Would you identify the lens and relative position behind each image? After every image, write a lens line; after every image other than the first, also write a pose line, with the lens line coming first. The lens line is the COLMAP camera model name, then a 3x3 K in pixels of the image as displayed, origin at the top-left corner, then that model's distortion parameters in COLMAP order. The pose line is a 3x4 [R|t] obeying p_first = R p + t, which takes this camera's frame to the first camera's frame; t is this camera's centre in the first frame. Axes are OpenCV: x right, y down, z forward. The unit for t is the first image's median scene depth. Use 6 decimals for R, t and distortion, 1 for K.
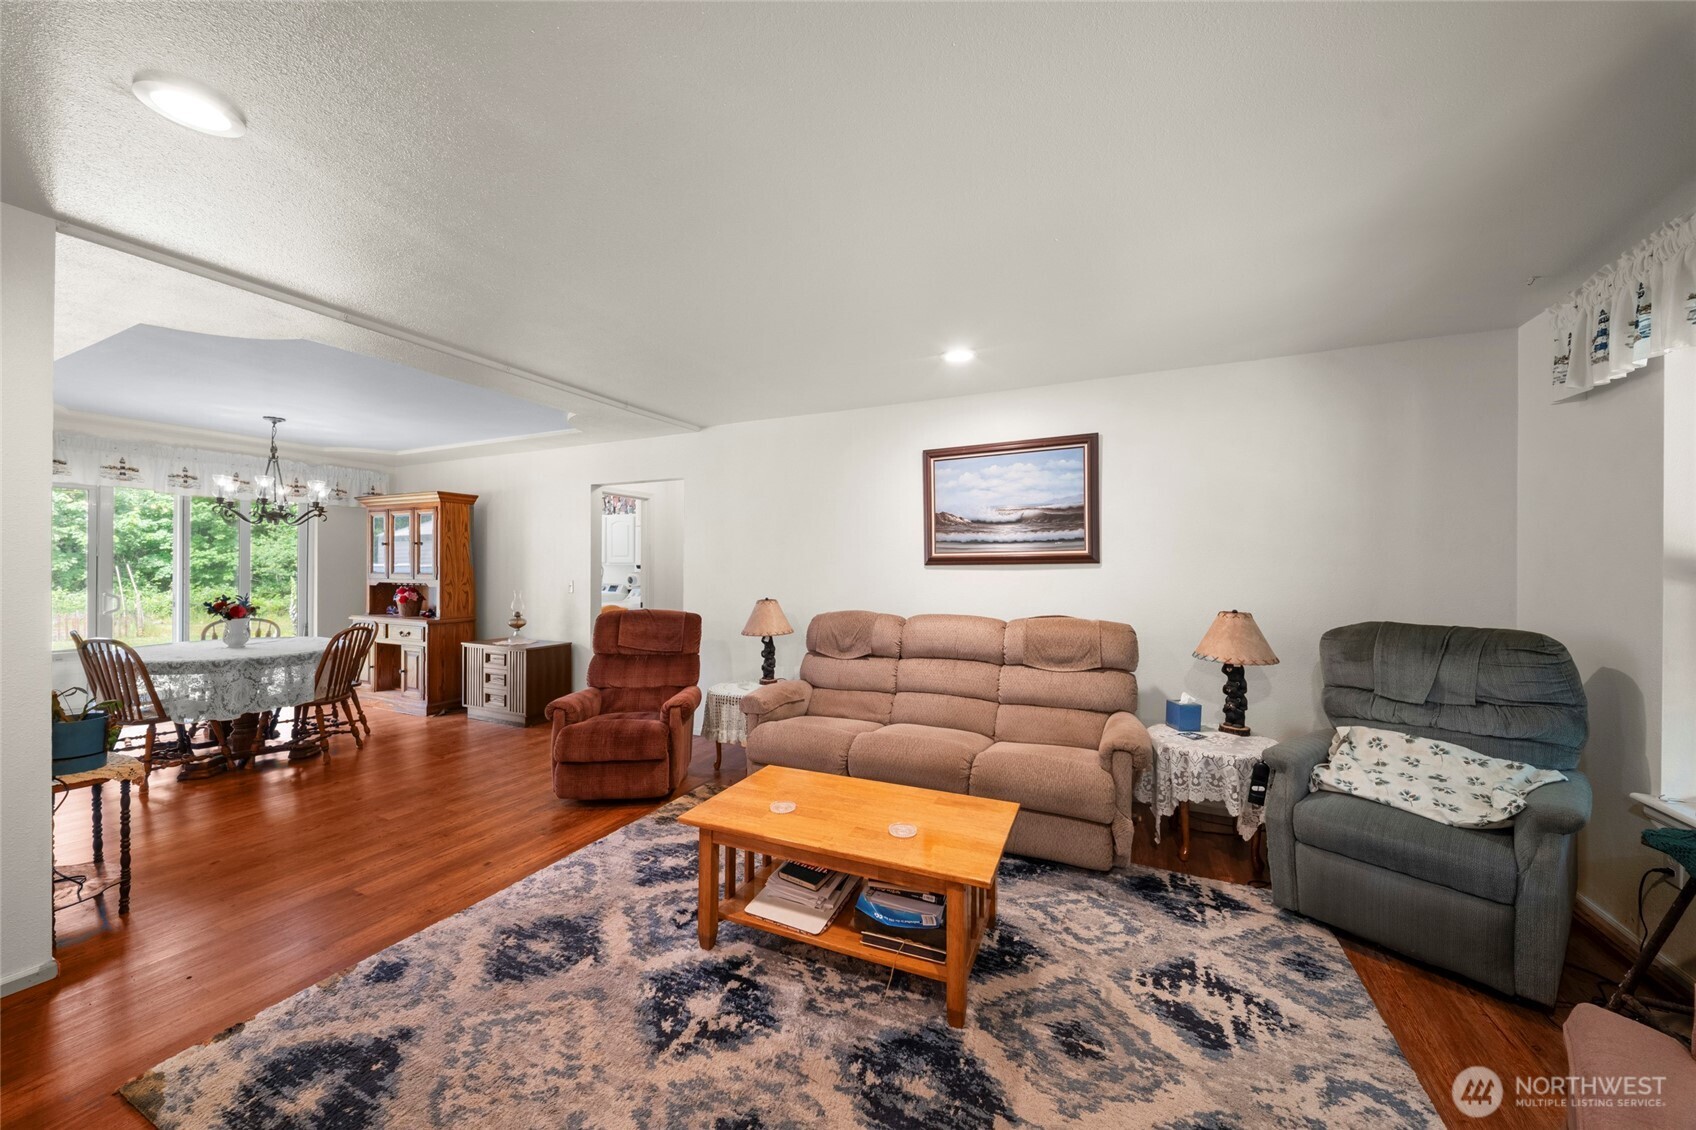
lens RADIAL K [[610.5, 0, 848.0], [0, 610.5, 565.0], [0, 0, 1]] dist [-0.000817, -0.000375]
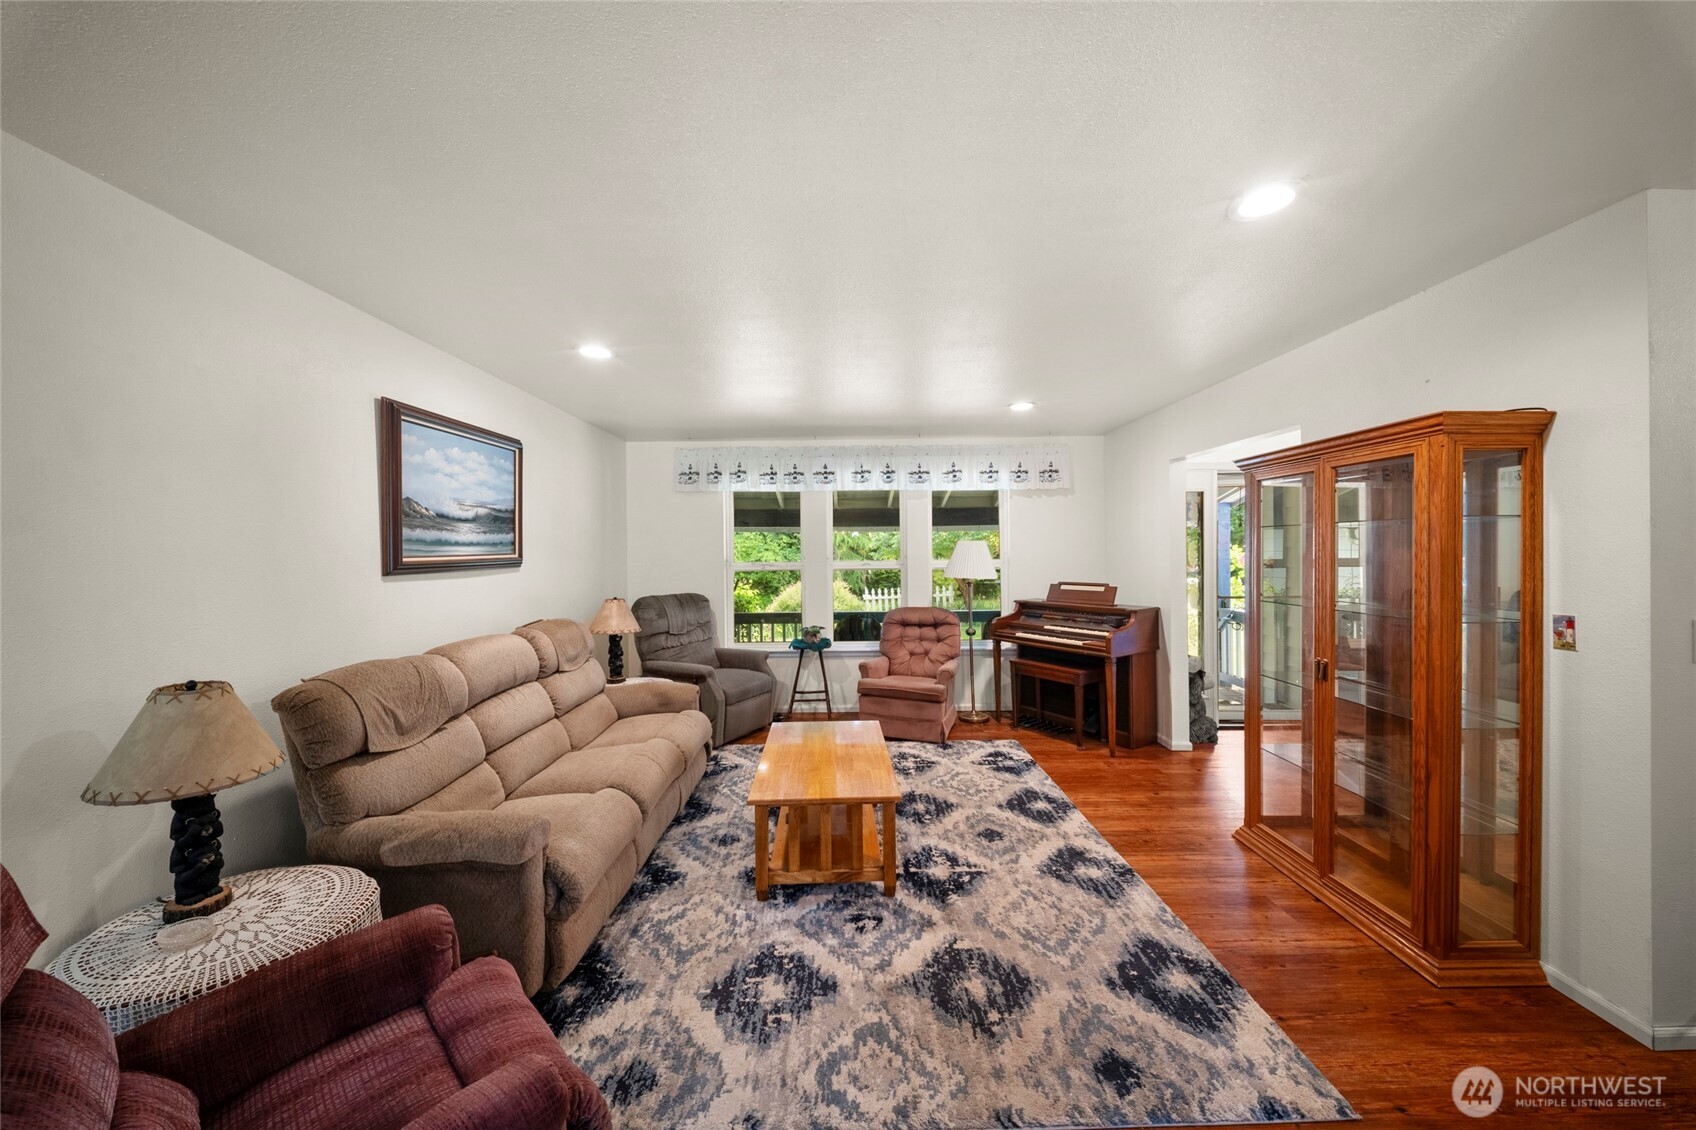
lens RADIAL K [[607.1, 0, 852.9], [0, 607.1, 563.9], [0, 0, 1]] dist [-0.001272, -0.000220]
pose [[-0.439691, -0.015999, 0.898007, -1.048659], [0.008357, 0.999725, 0.021904, -0.036014], [-0.898110, 0.017135, -0.439436, 1.322904]]
